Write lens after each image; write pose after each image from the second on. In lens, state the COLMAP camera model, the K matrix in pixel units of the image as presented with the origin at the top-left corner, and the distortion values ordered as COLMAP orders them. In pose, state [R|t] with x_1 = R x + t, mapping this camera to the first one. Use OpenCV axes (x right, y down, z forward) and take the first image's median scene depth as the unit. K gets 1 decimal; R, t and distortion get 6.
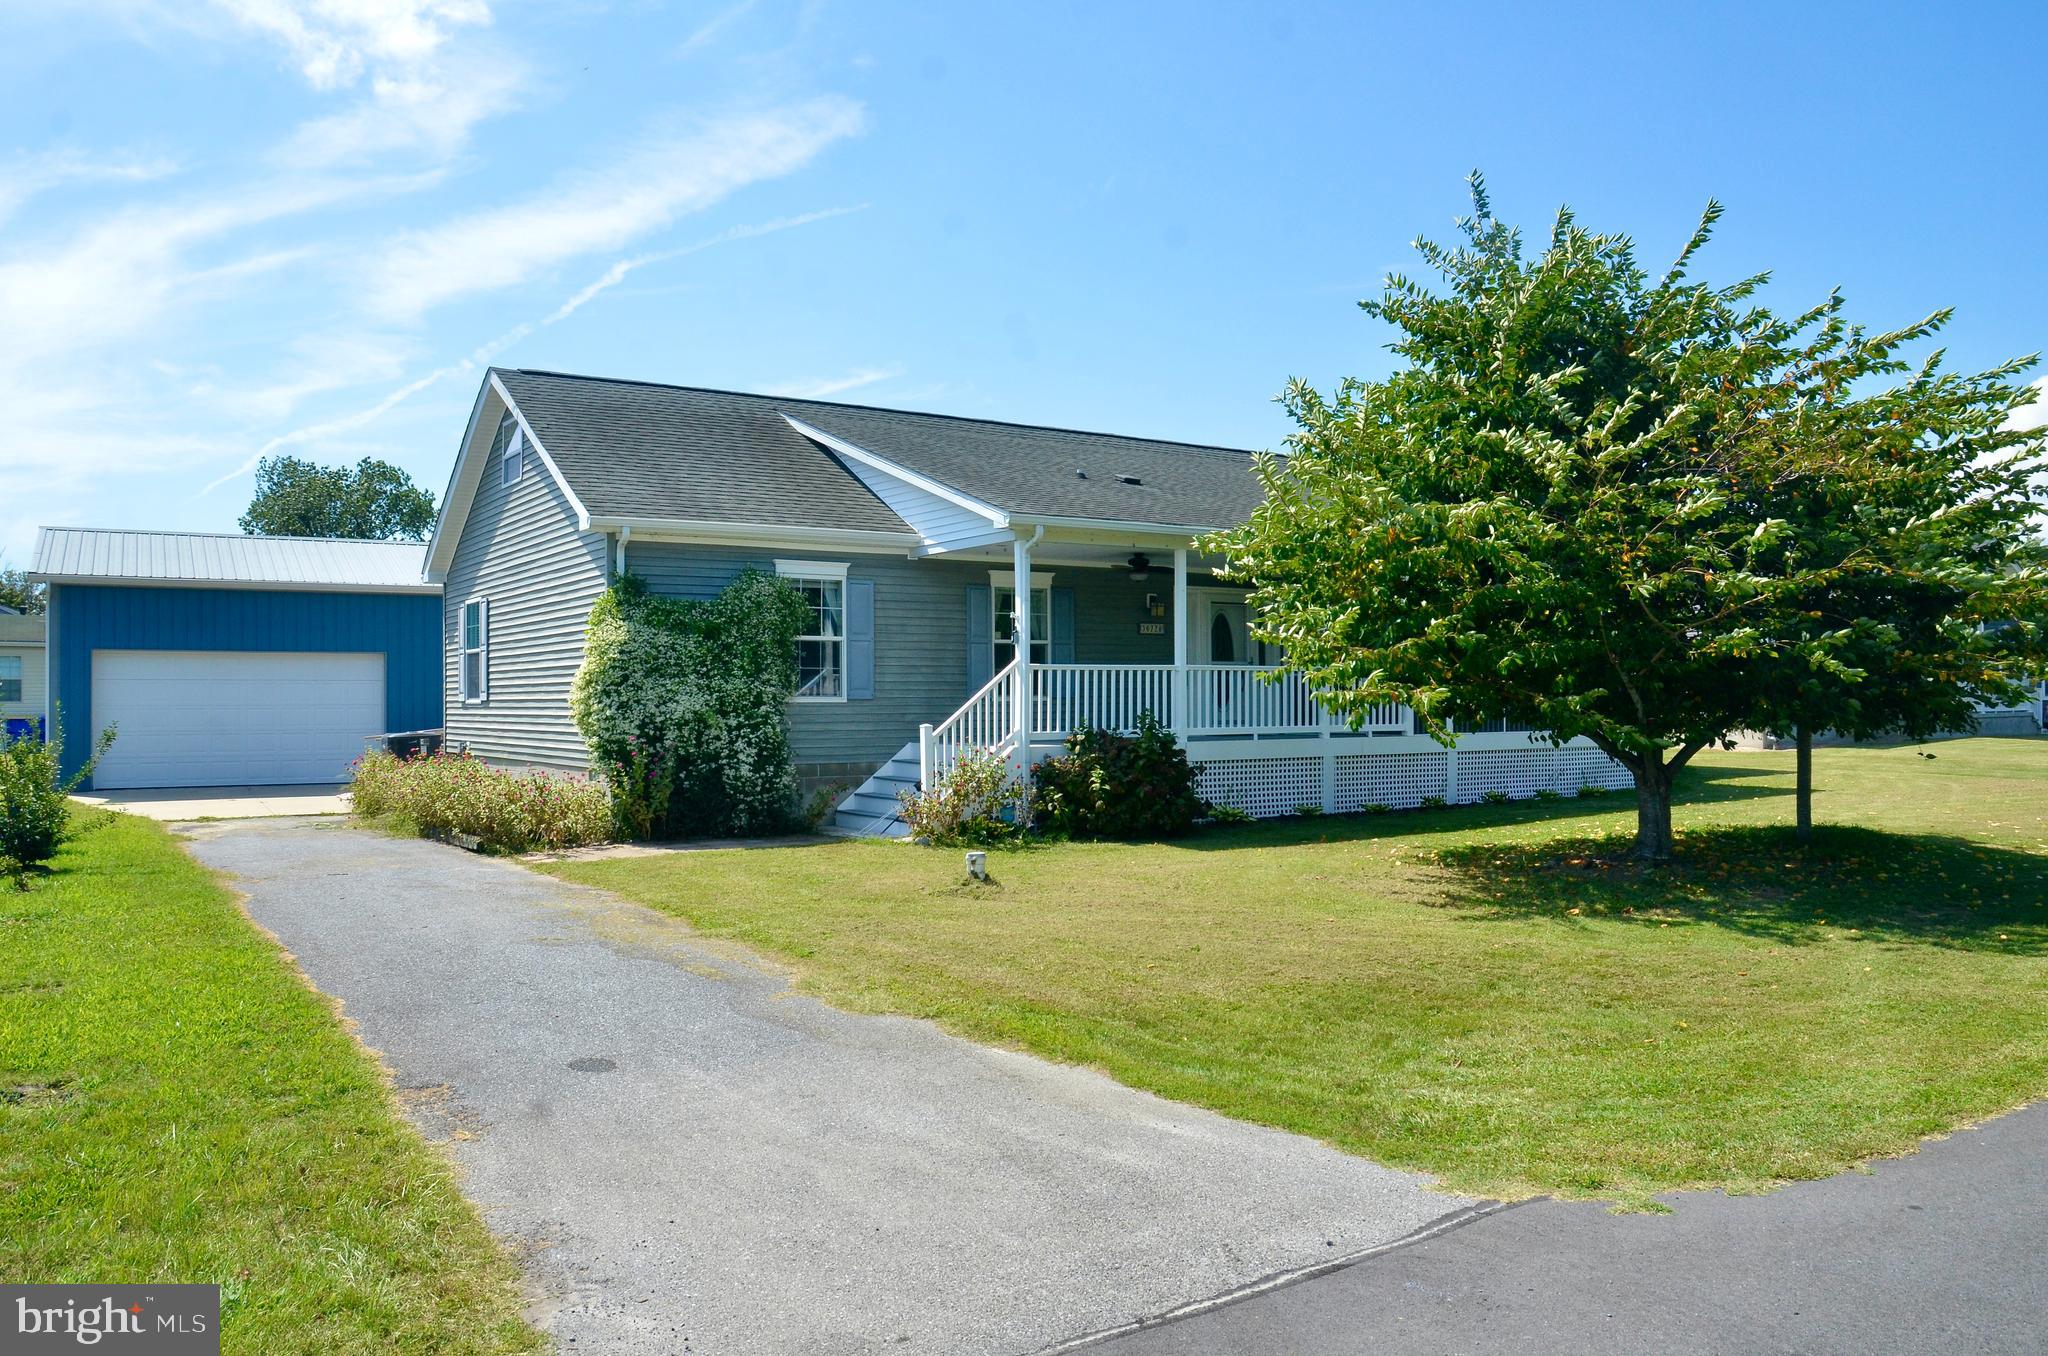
lens RADIAL K [[1477.3, 0, 1021.6], [0, 1477.3, 688.0], [0, 0, 1]] dist [-0.136337, 0.112533]
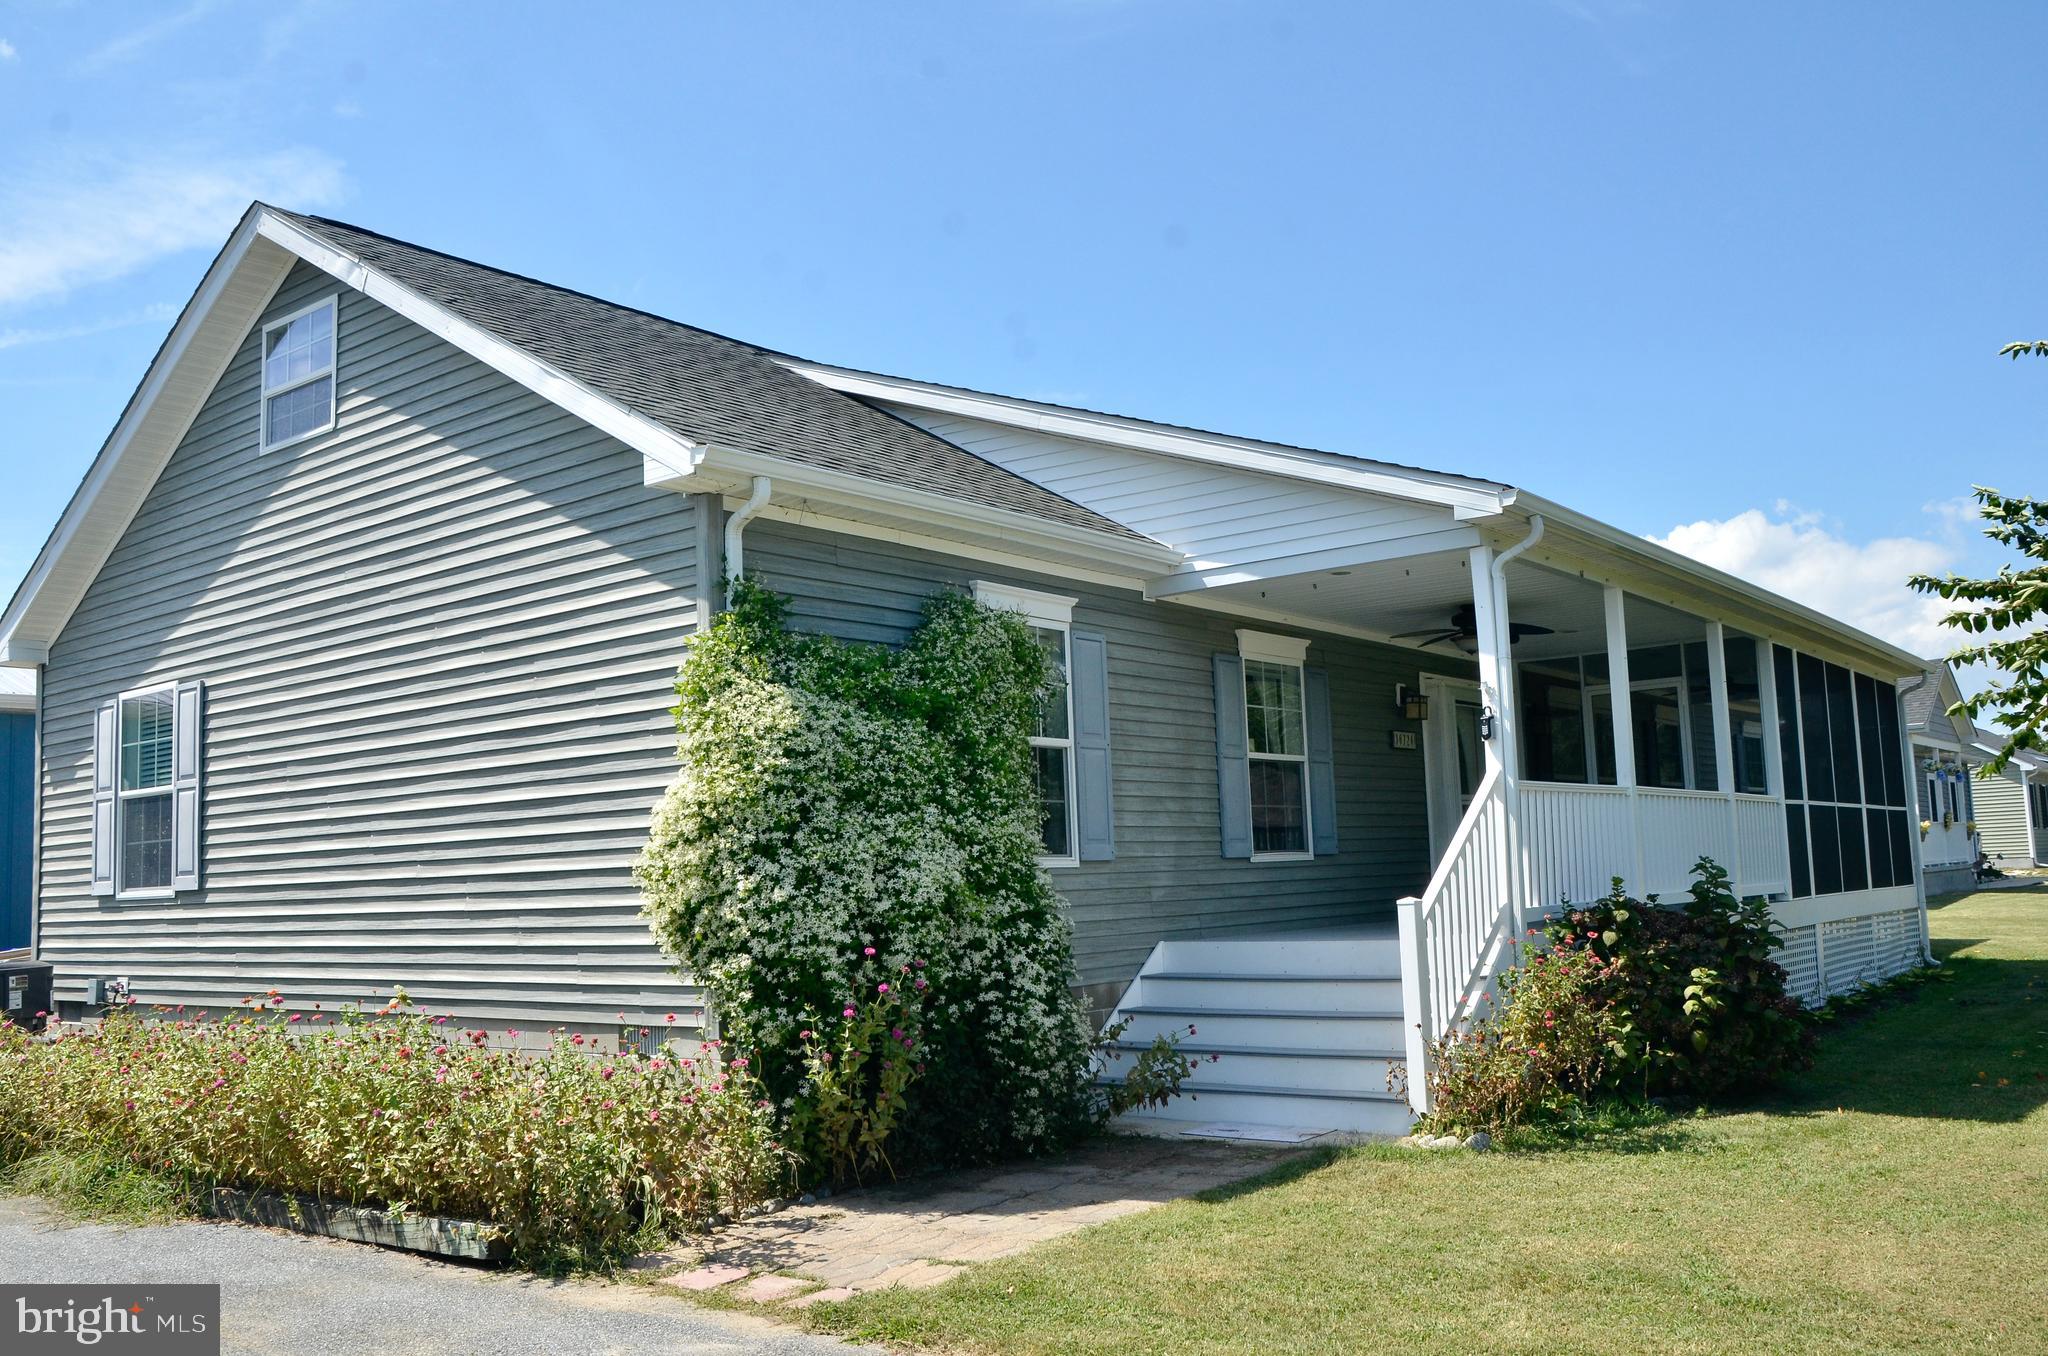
lens RADIAL K [[1711.2, 0, 1013.8], [0, 1711.2, 726.3], [0, 0, 1]] dist [-0.107565, 0.138612]
pose [[0.950635, 0.000104, 0.310311, -0.324057], [0.027463, 0.996048, -0.084464, 0.010488], [-0.309093, 0.088816, 0.946876, 0.439624]]
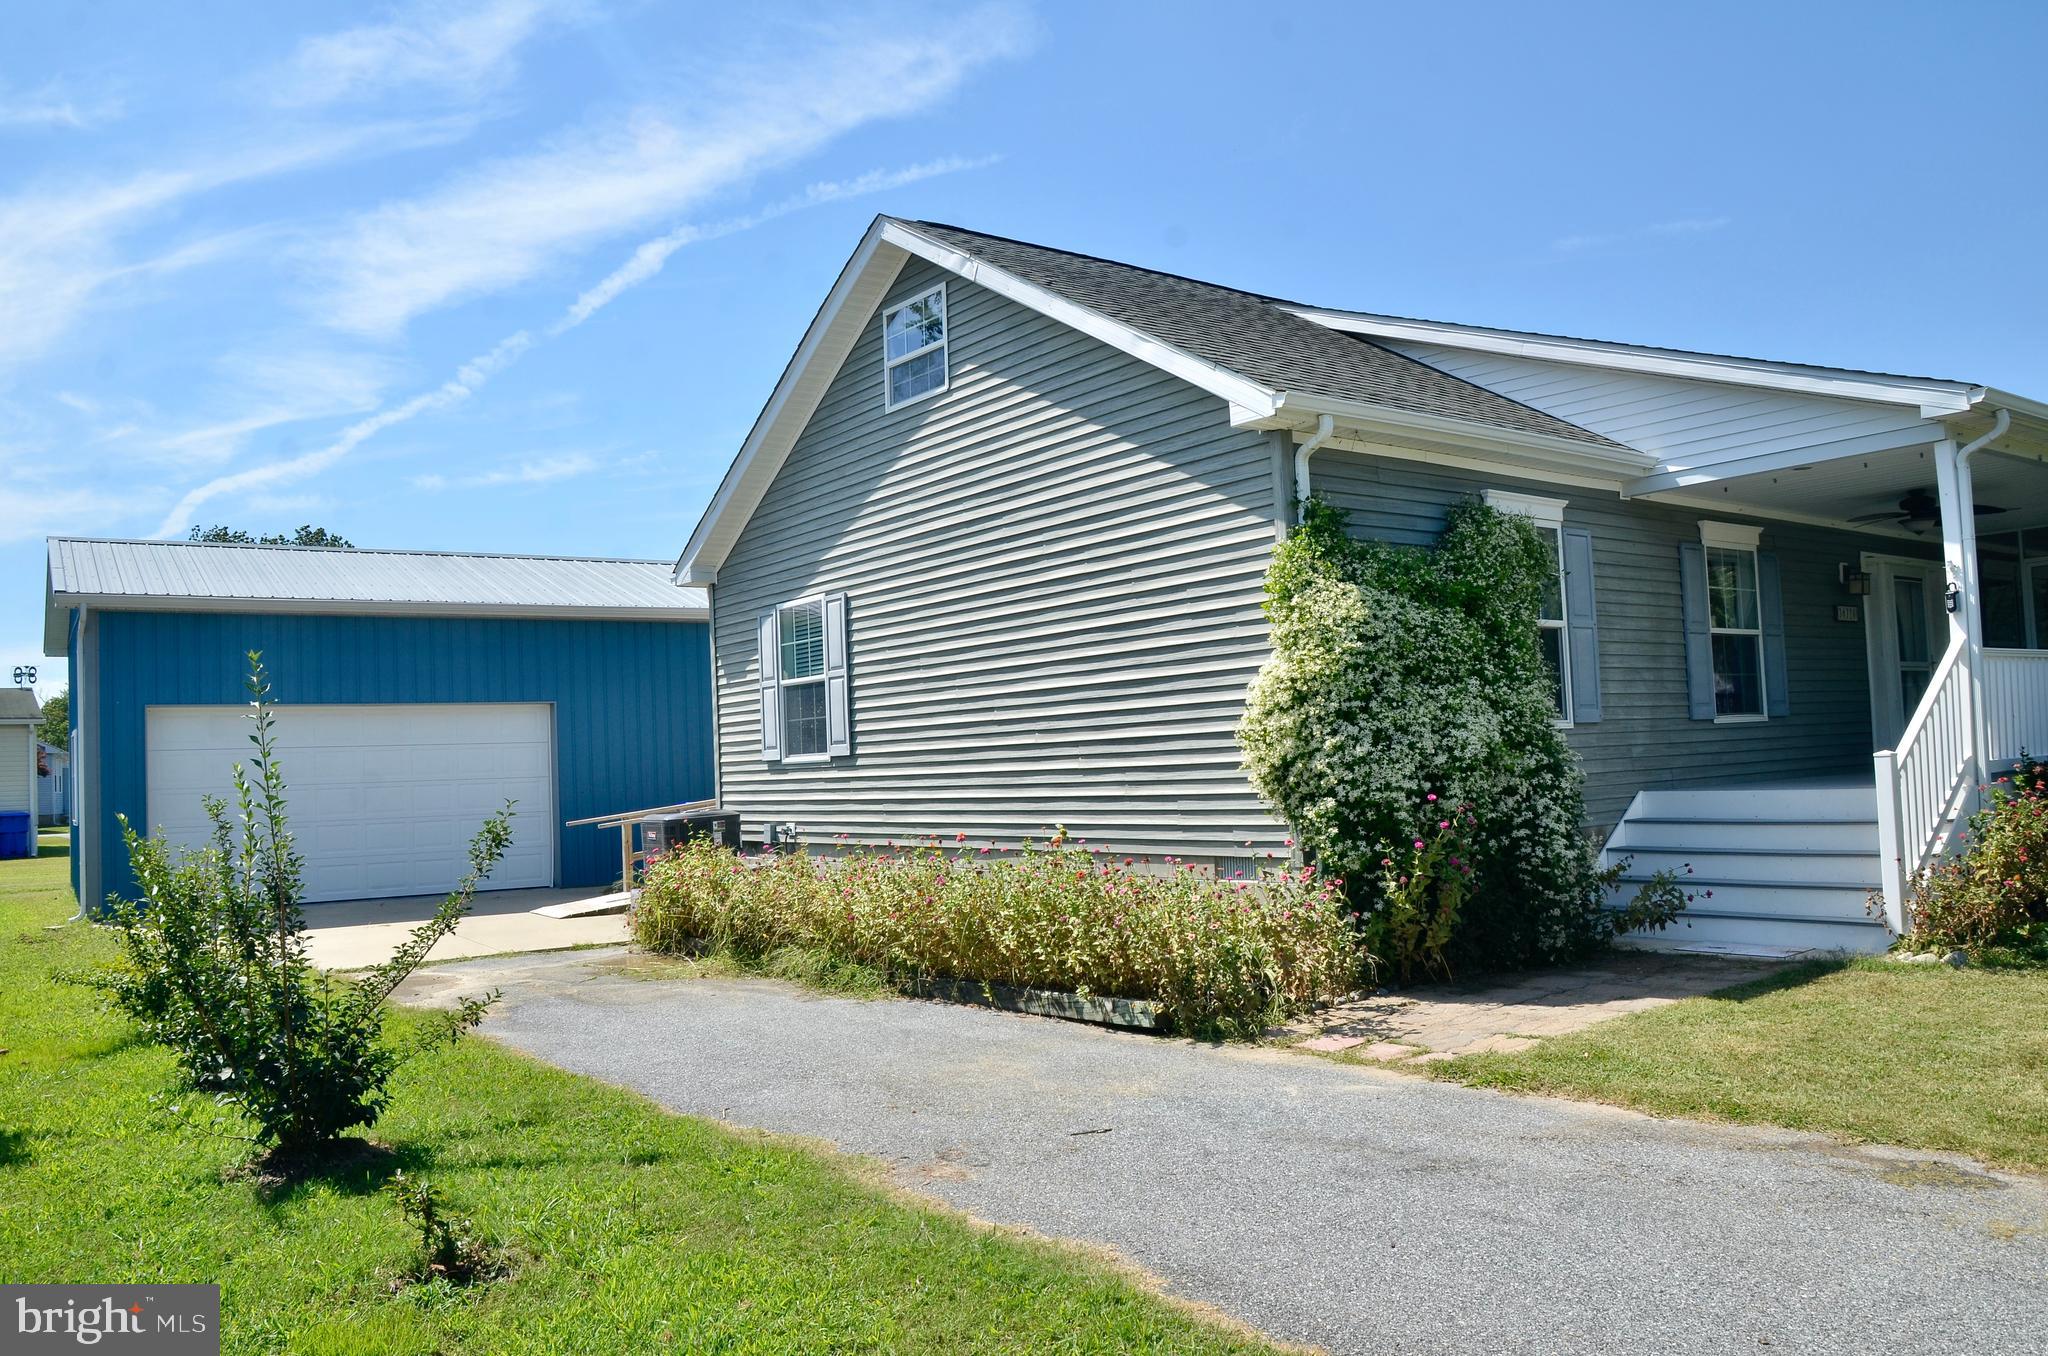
lens RADIAL K [[1527.1, 0, 1006.8], [0, 1527.1, 712.3], [0, 0, 1]] dist [-0.135136, 0.115240]
pose [[0.997736, -0.033084, 0.058548, -0.386509], [0.034711, 0.999033, -0.027002, 0.011691], [-0.057598, 0.028973, 0.997919, 0.395753]]
